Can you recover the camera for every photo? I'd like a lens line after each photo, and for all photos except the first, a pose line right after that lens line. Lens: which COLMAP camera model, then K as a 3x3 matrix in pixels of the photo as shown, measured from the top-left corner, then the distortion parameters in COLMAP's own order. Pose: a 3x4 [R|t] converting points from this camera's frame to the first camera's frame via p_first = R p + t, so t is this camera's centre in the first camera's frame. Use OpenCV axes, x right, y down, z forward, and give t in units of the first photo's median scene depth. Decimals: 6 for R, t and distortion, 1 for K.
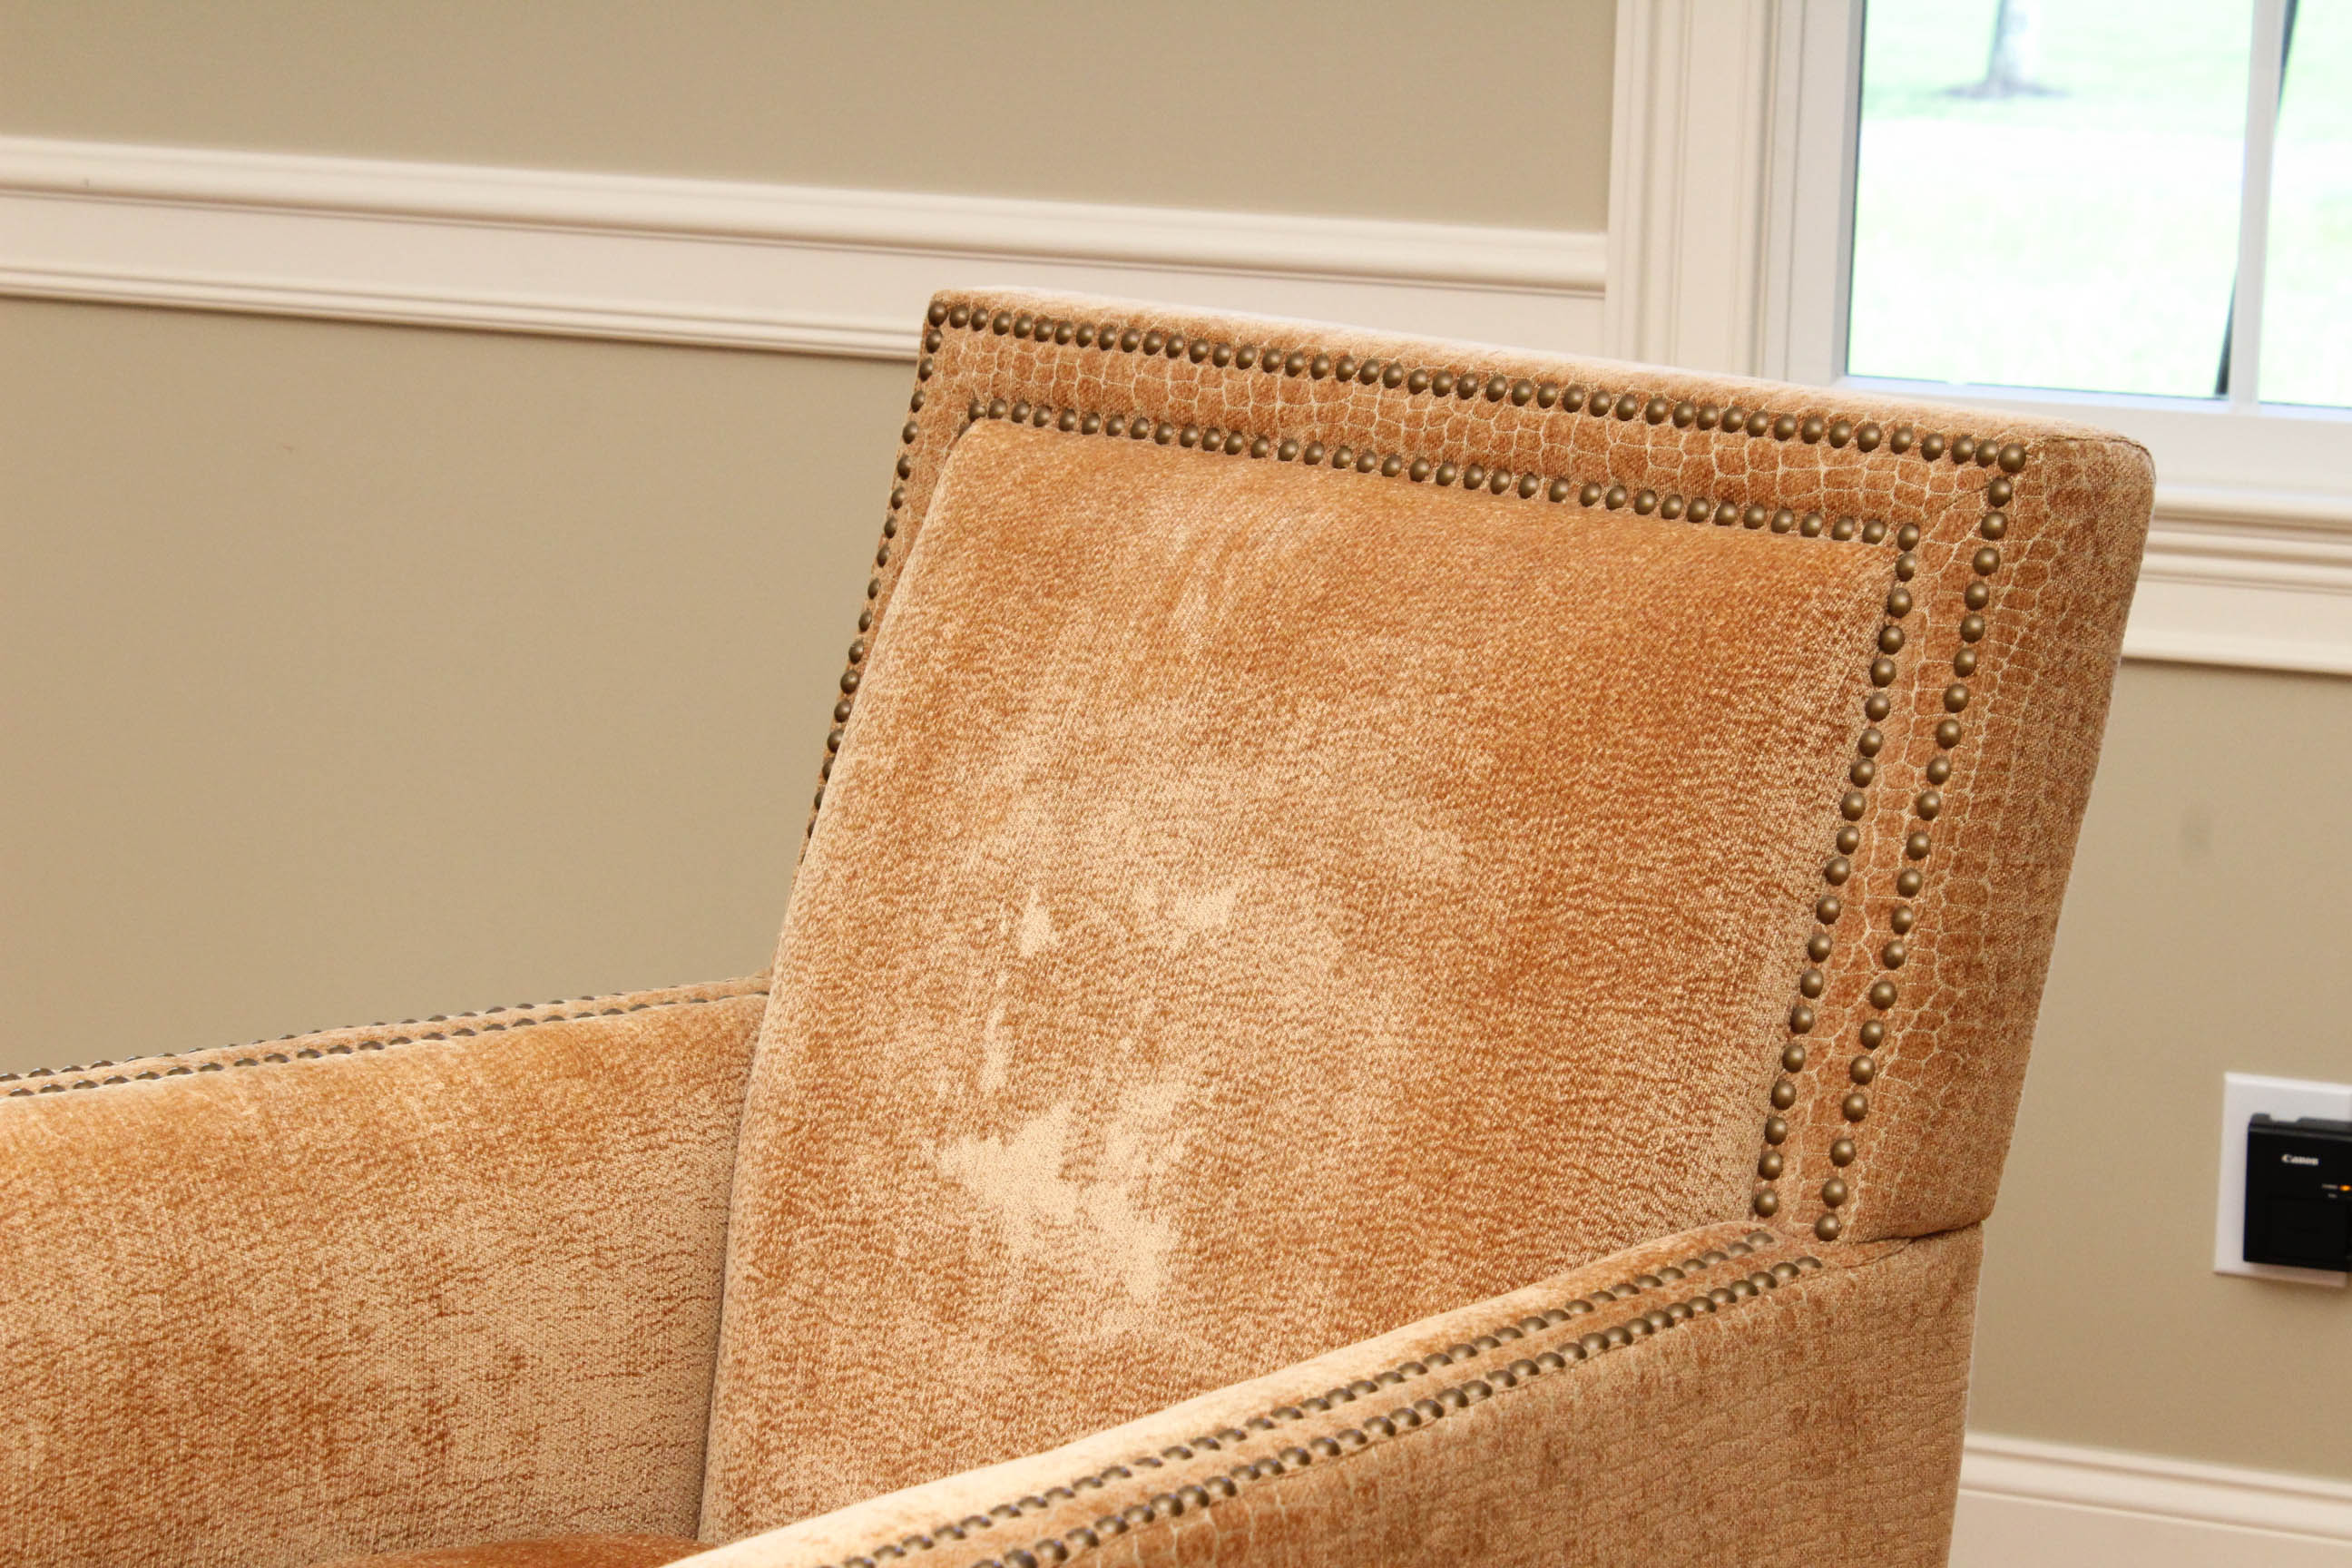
lens RADIAL K [[5524.2, 0, 1175.1], [0, 5524.2, 775.9], [0, 0, 1]] dist [0.106122, 0.000000]
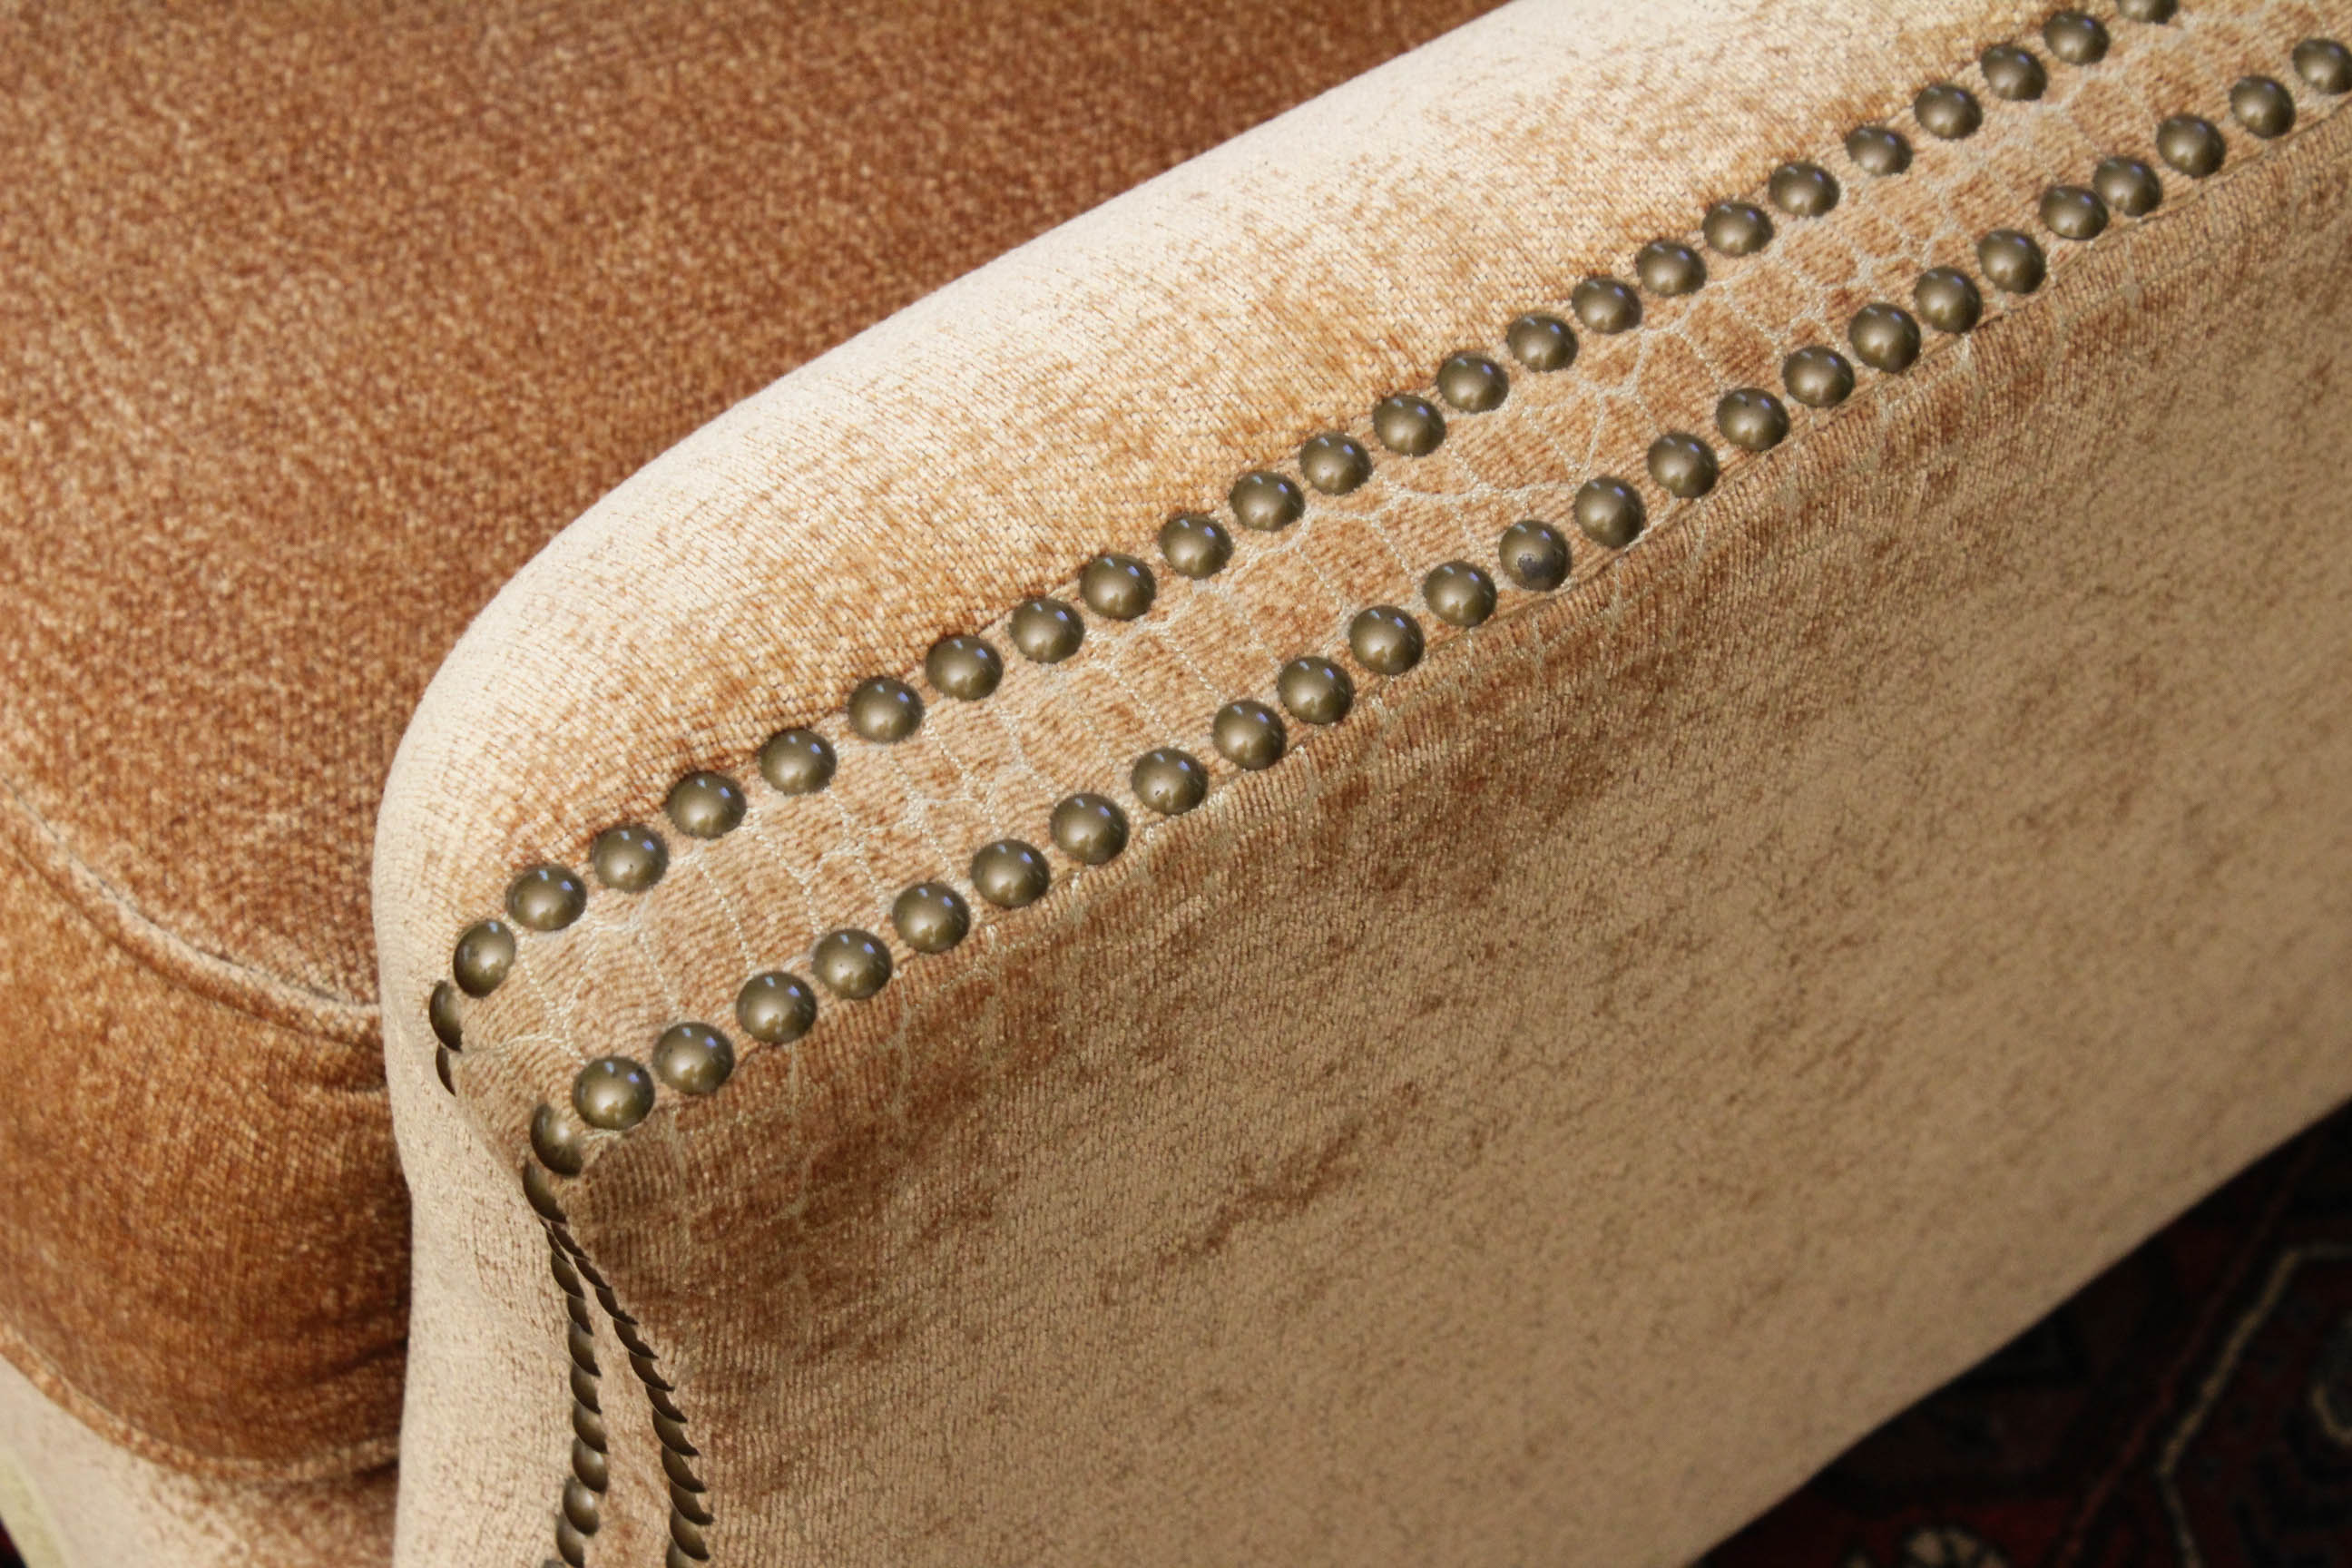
lens RADIAL K [[5524.2, 0, 1186.5], [0, 5524.2, 777.1], [0, 0, 1]] dist [0.106122, 0.000000]
pose [[0.975873, 0.208030, -0.066302, -0.016802], [-0.102576, 0.704883, 0.701868, -0.139301], [0.192745, -0.678133, 0.709215, 0.503609]]
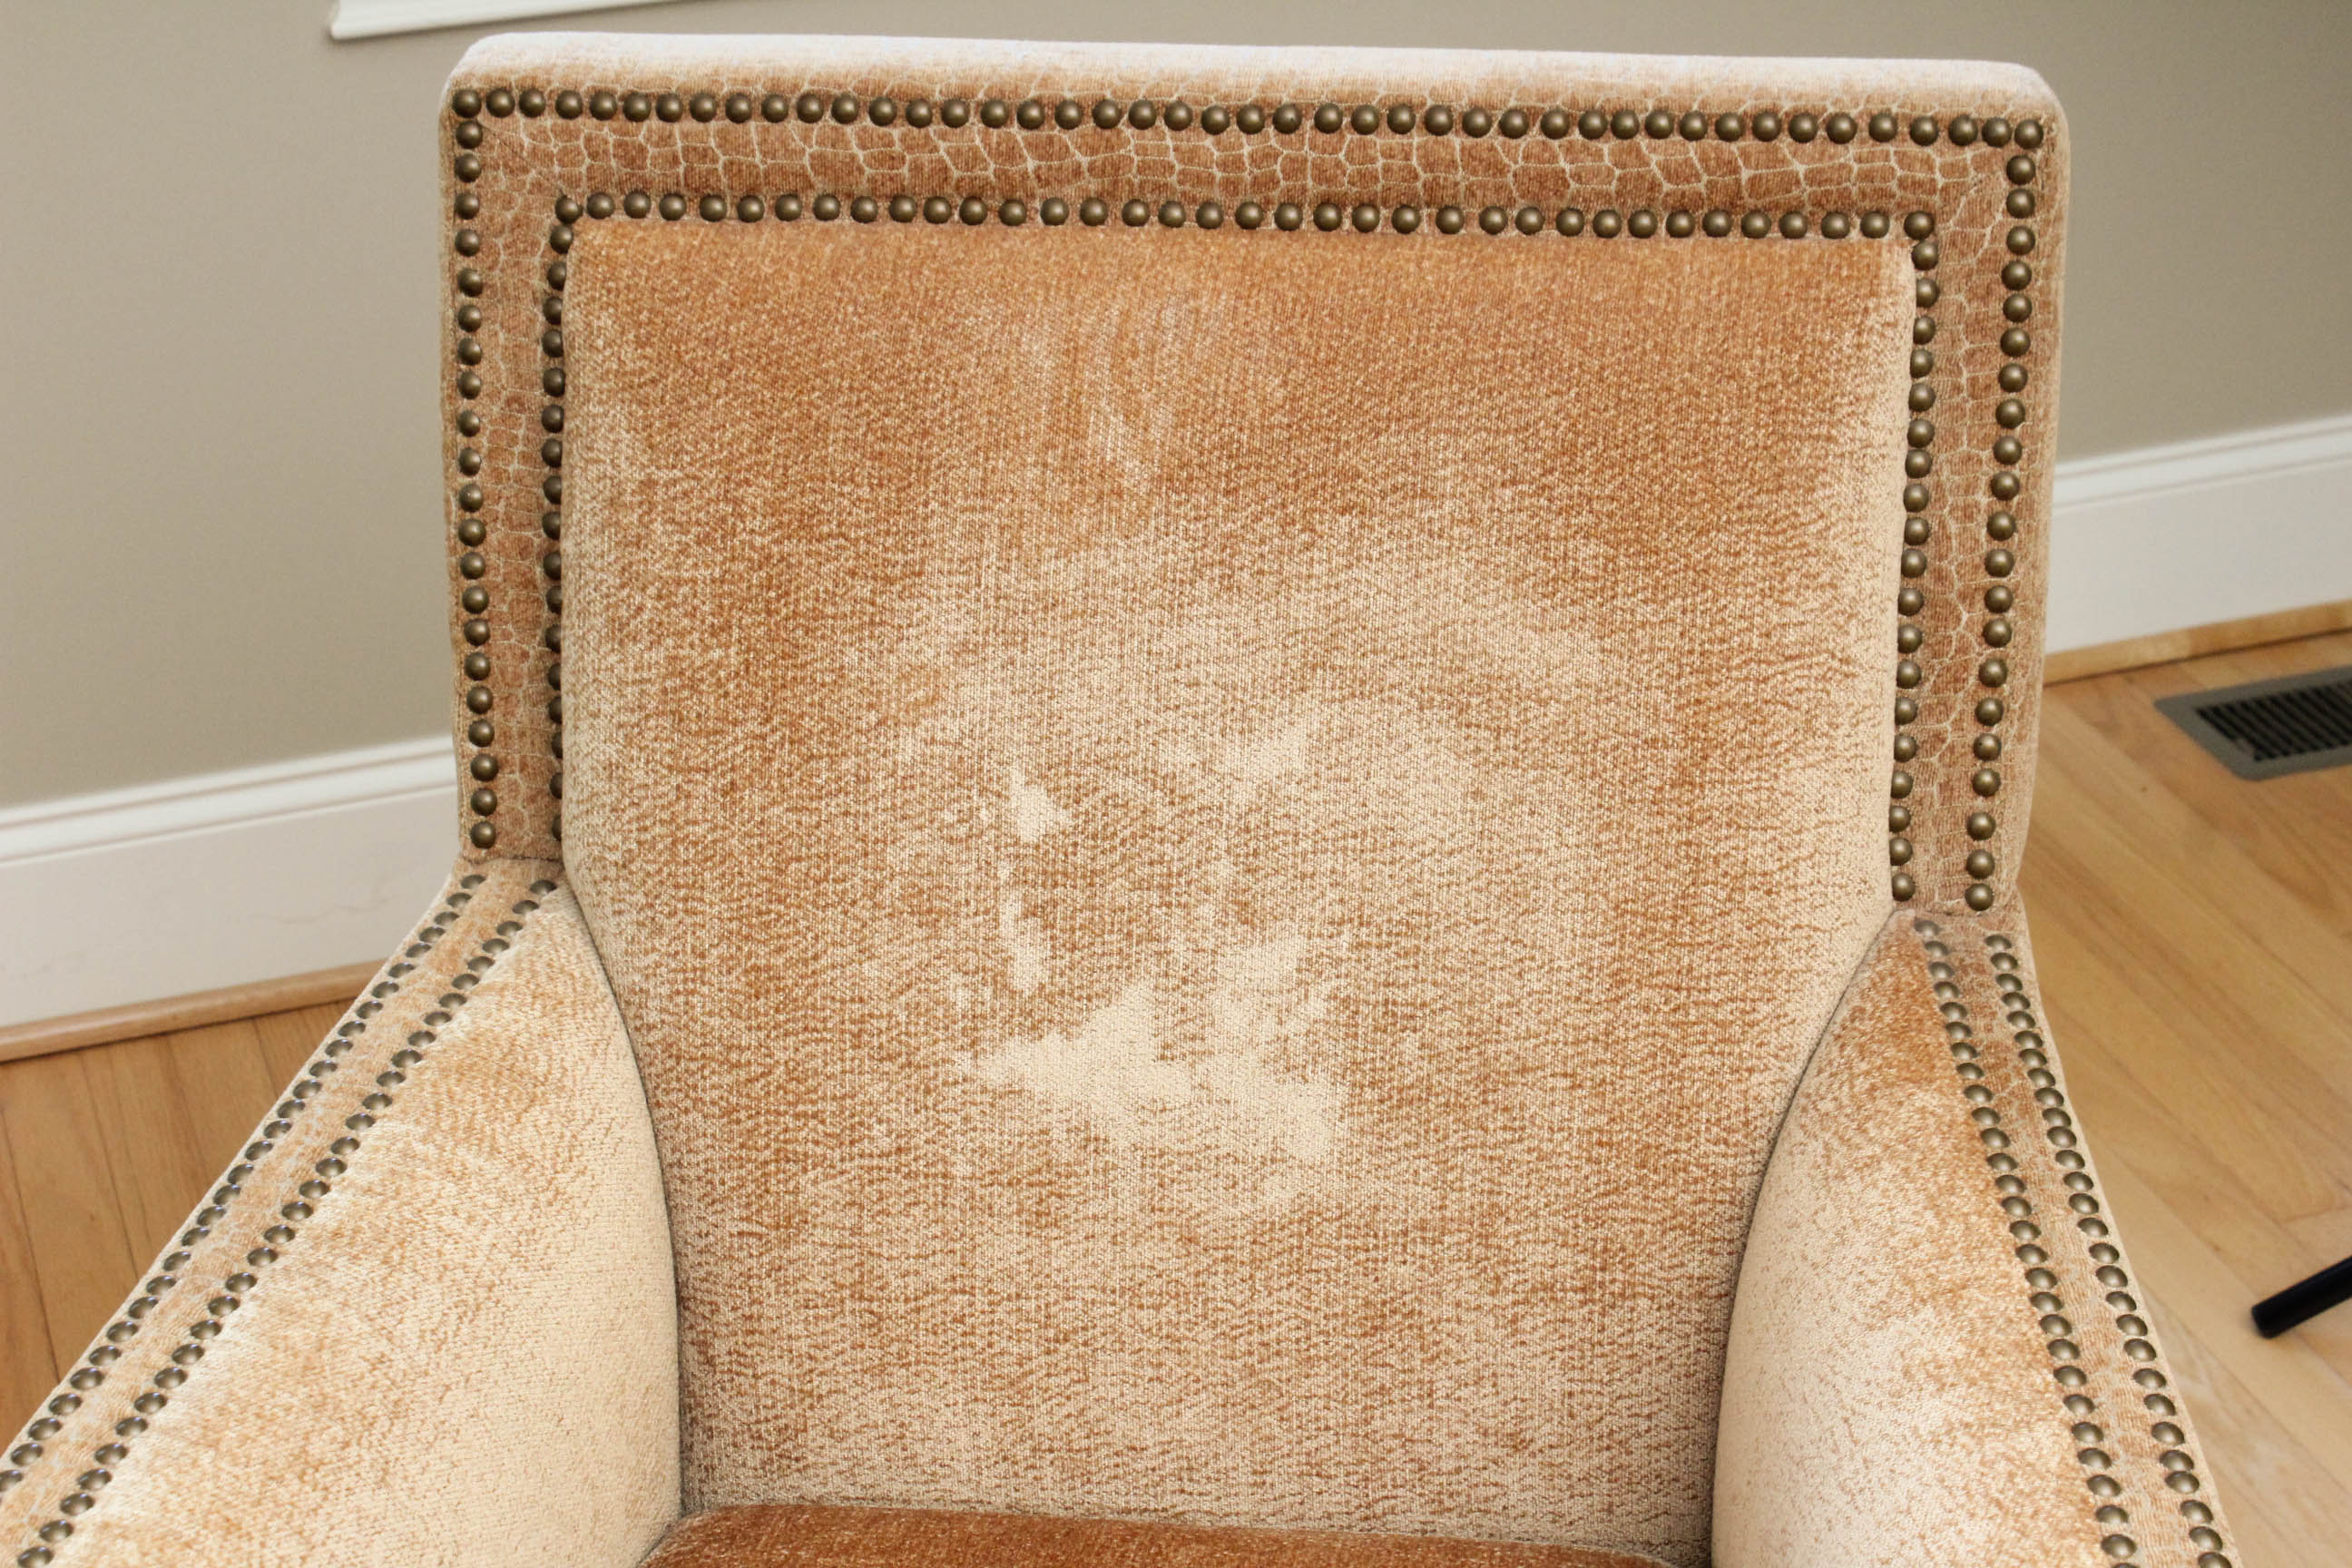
lens RADIAL K [[4202.4, 0, 1152.1], [0, 4202.4, 774.5], [0, 0, 1]] dist [0.006514, 0.000000]
pose [[0.773537, -0.330118, 0.540983, -0.404653], [0.153941, 0.925929, 0.344903, -0.226539], [-0.614770, -0.183516, 0.767059, 0.464770]]
